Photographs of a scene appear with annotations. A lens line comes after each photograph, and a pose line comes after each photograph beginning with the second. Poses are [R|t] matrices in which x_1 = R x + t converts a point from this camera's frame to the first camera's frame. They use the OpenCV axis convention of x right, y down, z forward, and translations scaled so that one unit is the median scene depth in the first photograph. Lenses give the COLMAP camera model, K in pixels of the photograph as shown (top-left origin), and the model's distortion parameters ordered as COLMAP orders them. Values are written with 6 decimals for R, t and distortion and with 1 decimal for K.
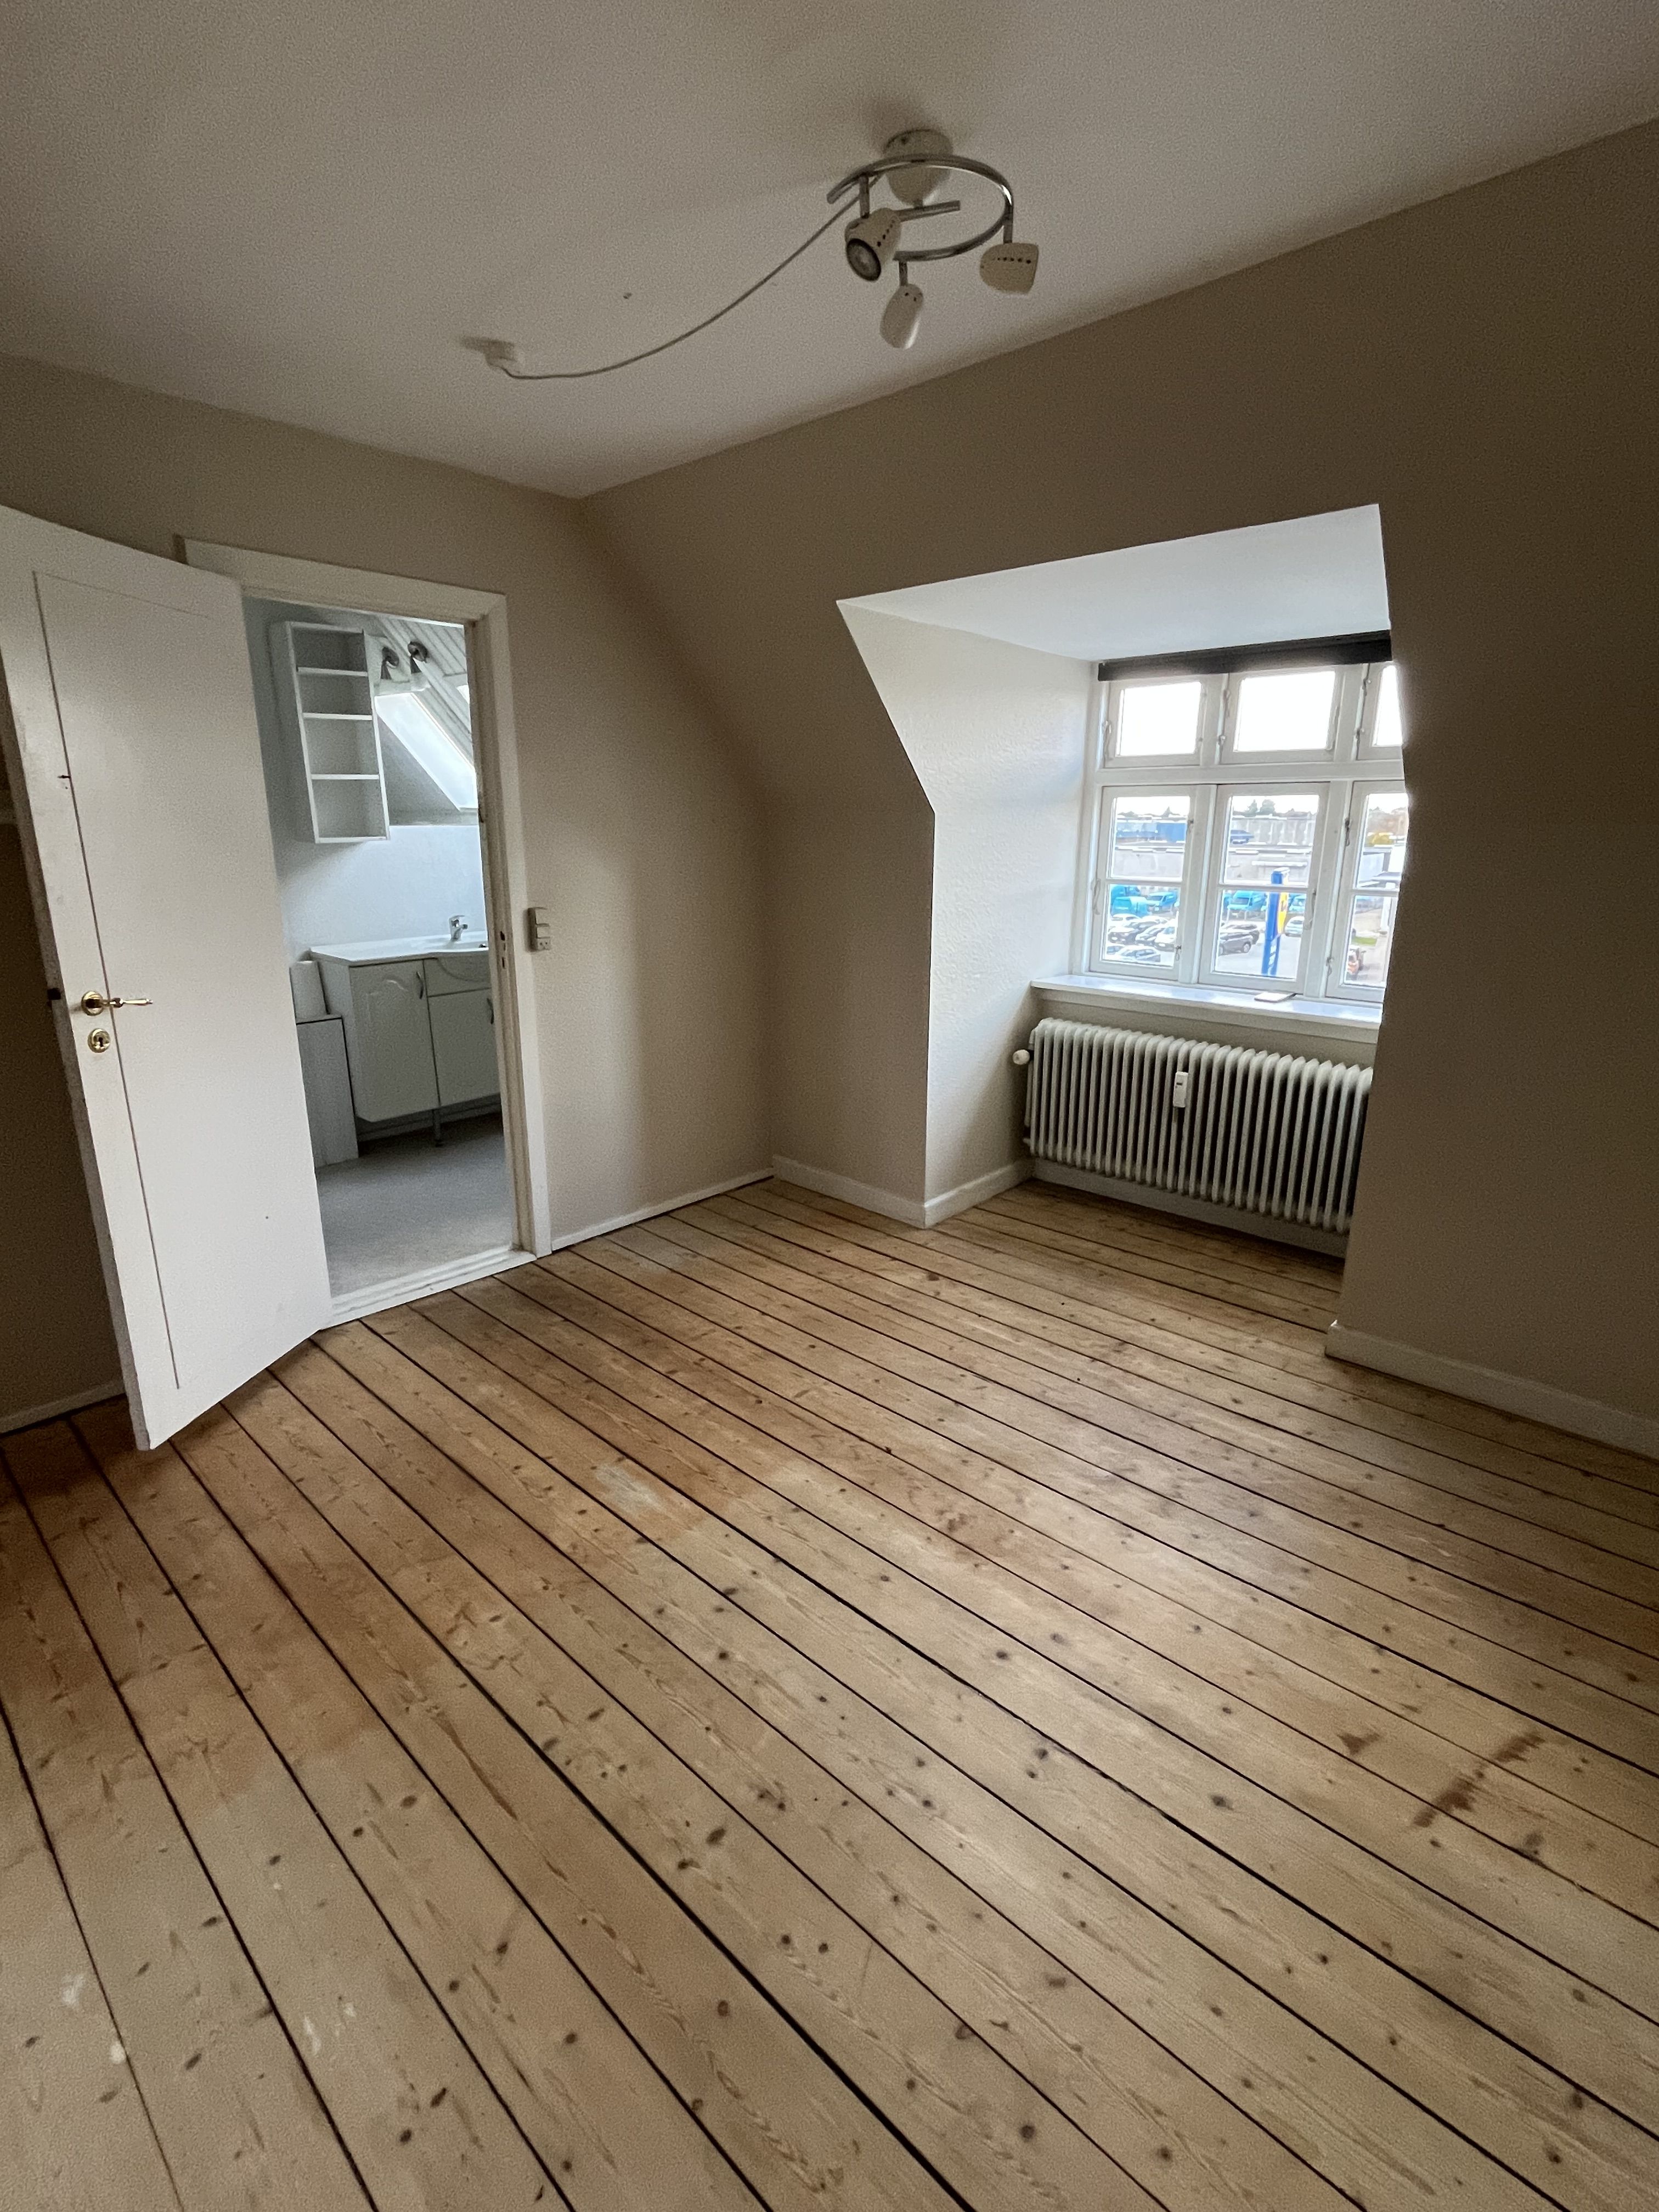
lens RADIAL K [[1033.0, 0, 829.5], [0, 1033.0, 1106.0], [0, 0, 1]] dist [0.000366, 0.000061]
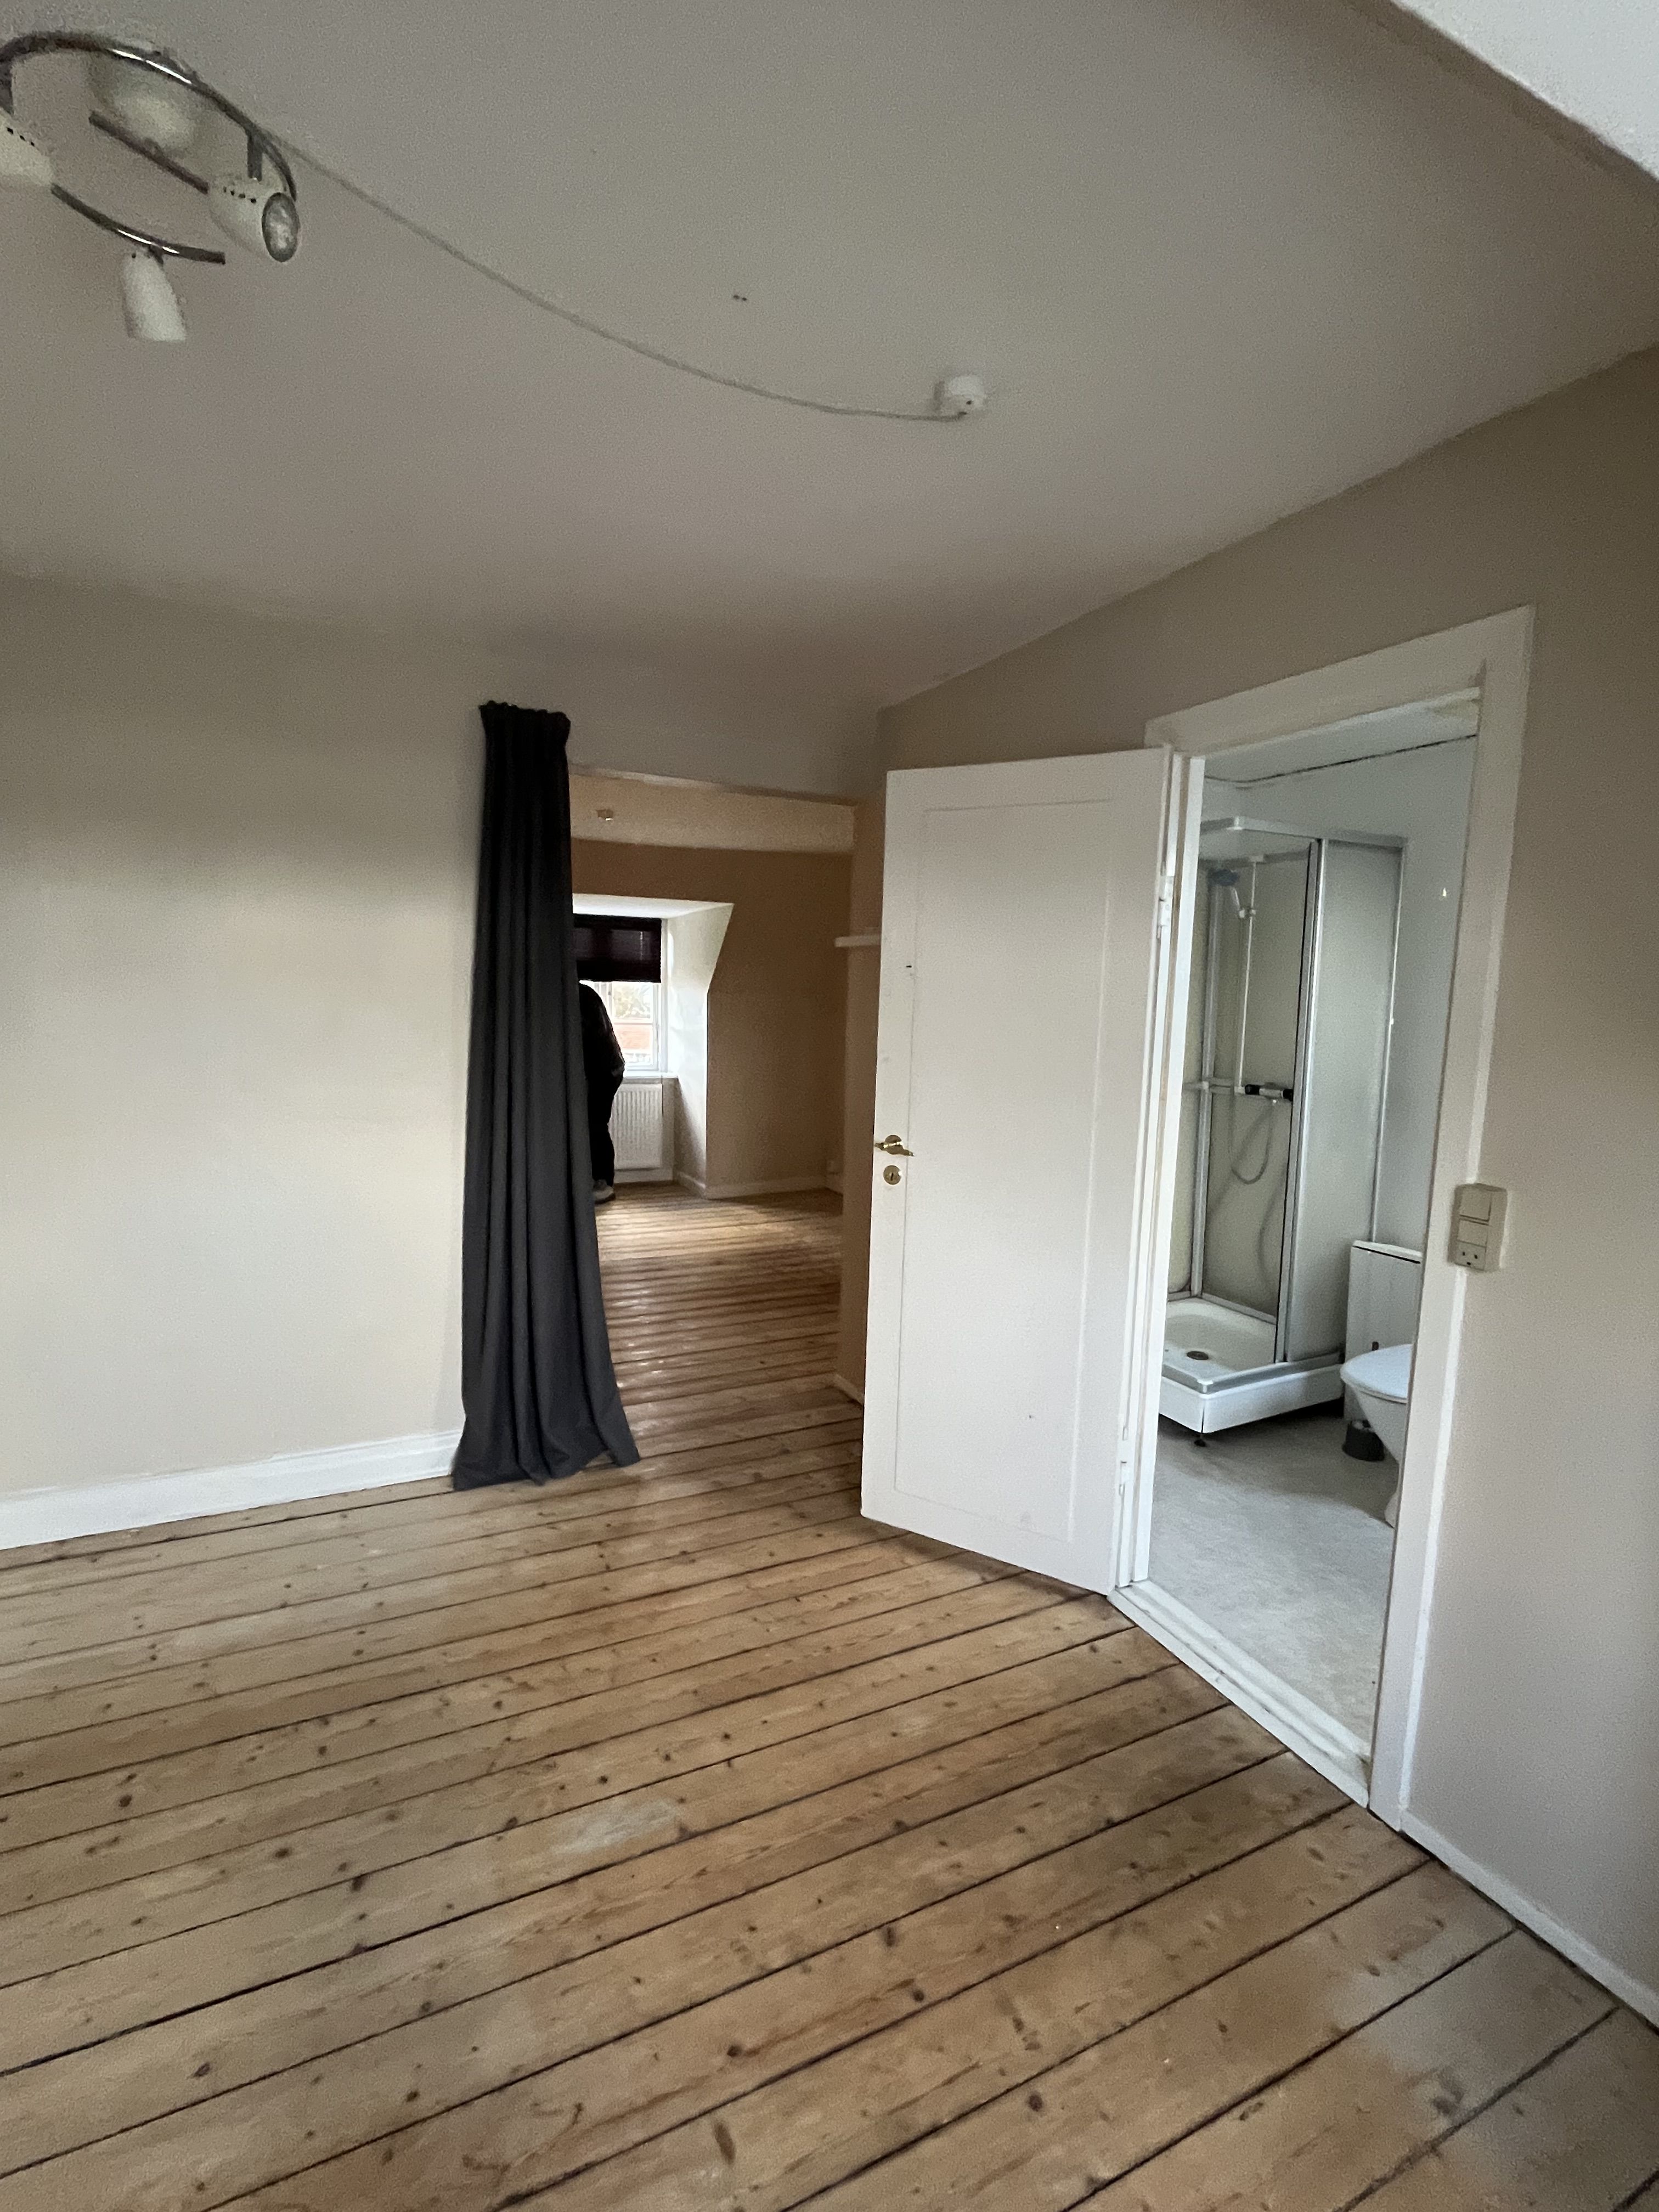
lens RADIAL K [[1033.0, 0, 829.5], [0, 1033.0, 1106.0], [0, 0, 1]] dist [0.000366, 0.000061]
pose [[-0.345852, 0.104699, -0.932429, 0.350053], [-0.274934, 0.938828, 0.207395, -0.290259], [0.897105, 0.328085, -0.295911, 0.987977]]
